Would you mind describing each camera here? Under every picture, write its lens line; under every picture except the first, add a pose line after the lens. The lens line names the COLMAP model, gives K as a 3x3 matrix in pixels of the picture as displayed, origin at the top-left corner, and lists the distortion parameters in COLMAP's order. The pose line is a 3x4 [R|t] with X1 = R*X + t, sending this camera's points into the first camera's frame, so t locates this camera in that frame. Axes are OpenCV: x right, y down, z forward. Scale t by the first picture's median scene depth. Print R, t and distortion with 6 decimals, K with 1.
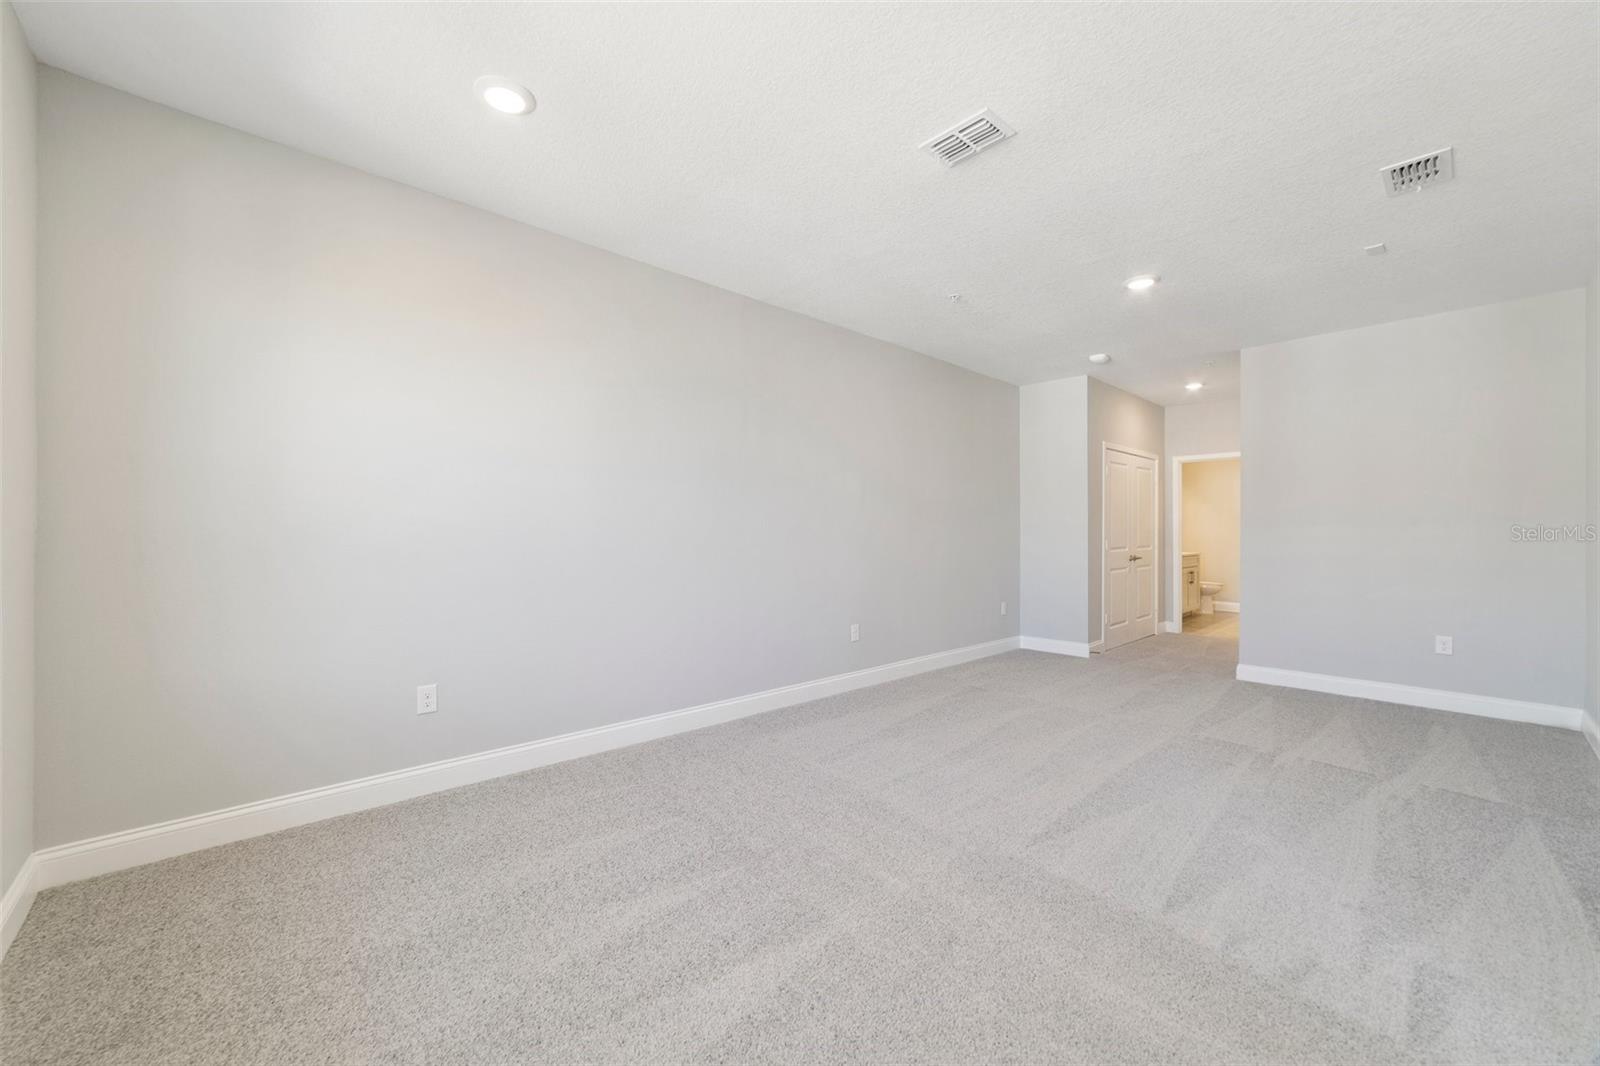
lens RADIAL K [[618.7, 0, 785.2], [0, 618.7, 525.4], [0, 0, 1]] dist [-0.026326, 0.010727]
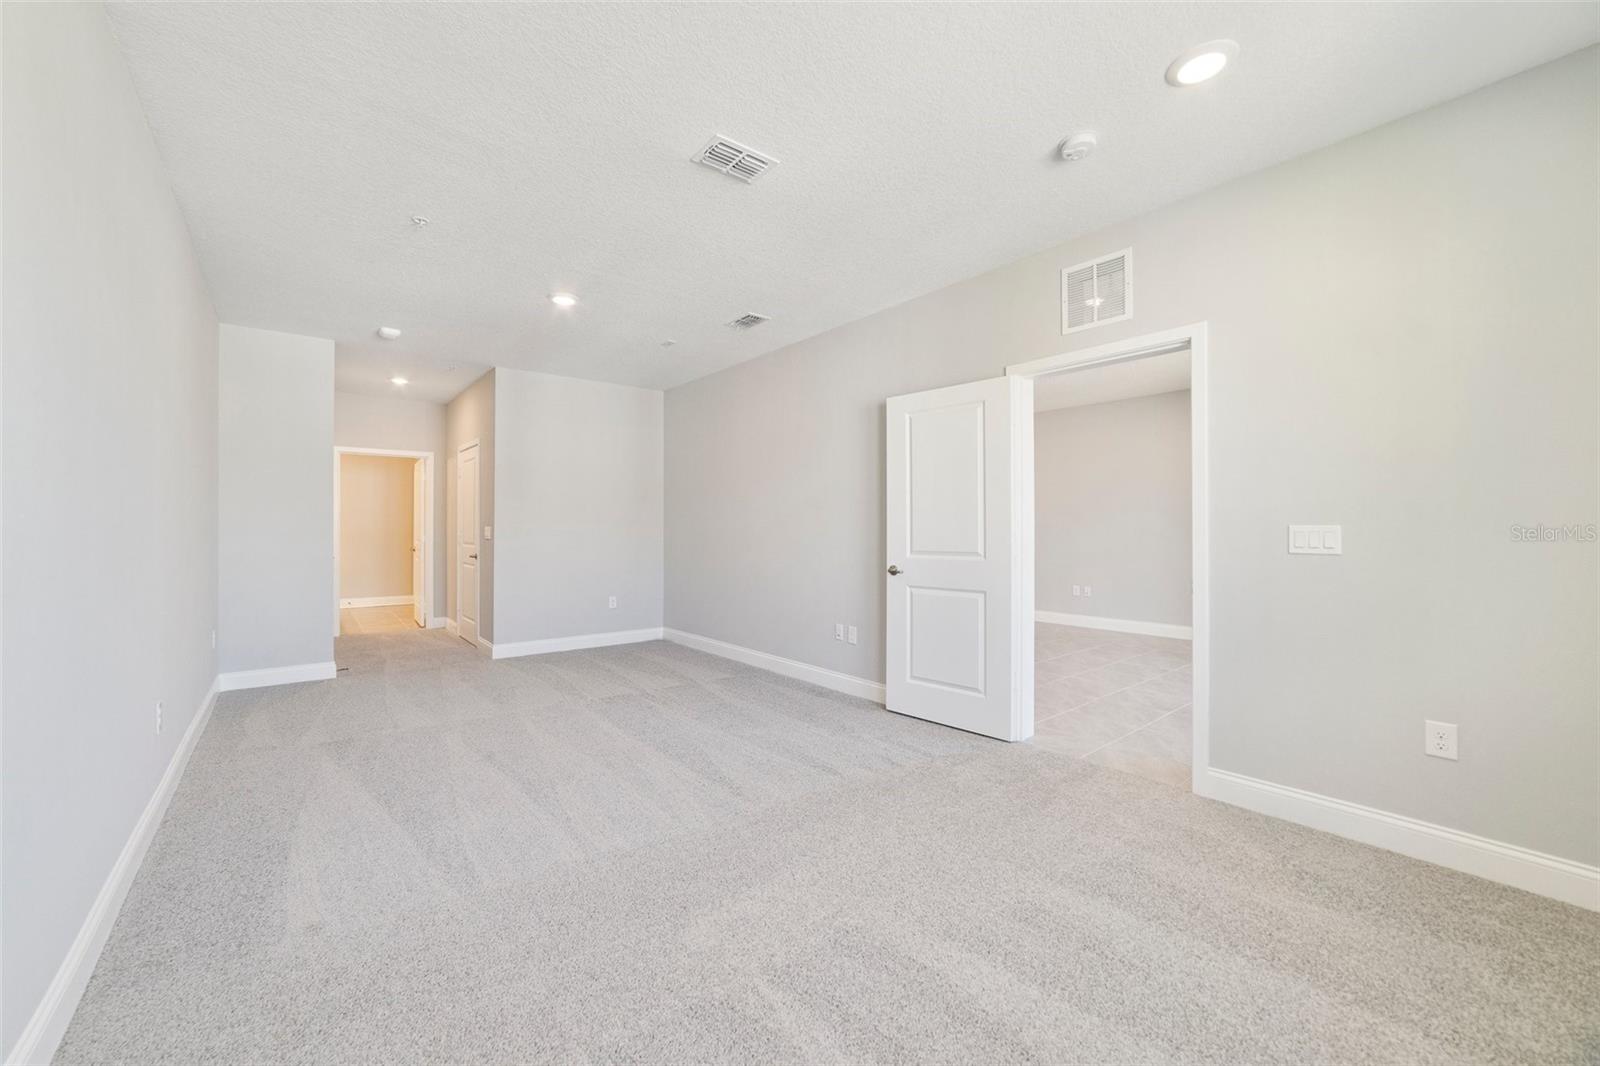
lens RADIAL K [[618.7, 0, 785.2], [0, 618.7, 525.4], [0, 0, 1]] dist [-0.026326, 0.010727]
pose [[0.080570, -0.001132, 0.996748, -0.392084], [-0.007739, 0.999968, 0.001762, -0.000982], [-0.996719, -0.007856, 0.080559, 0.425249]]
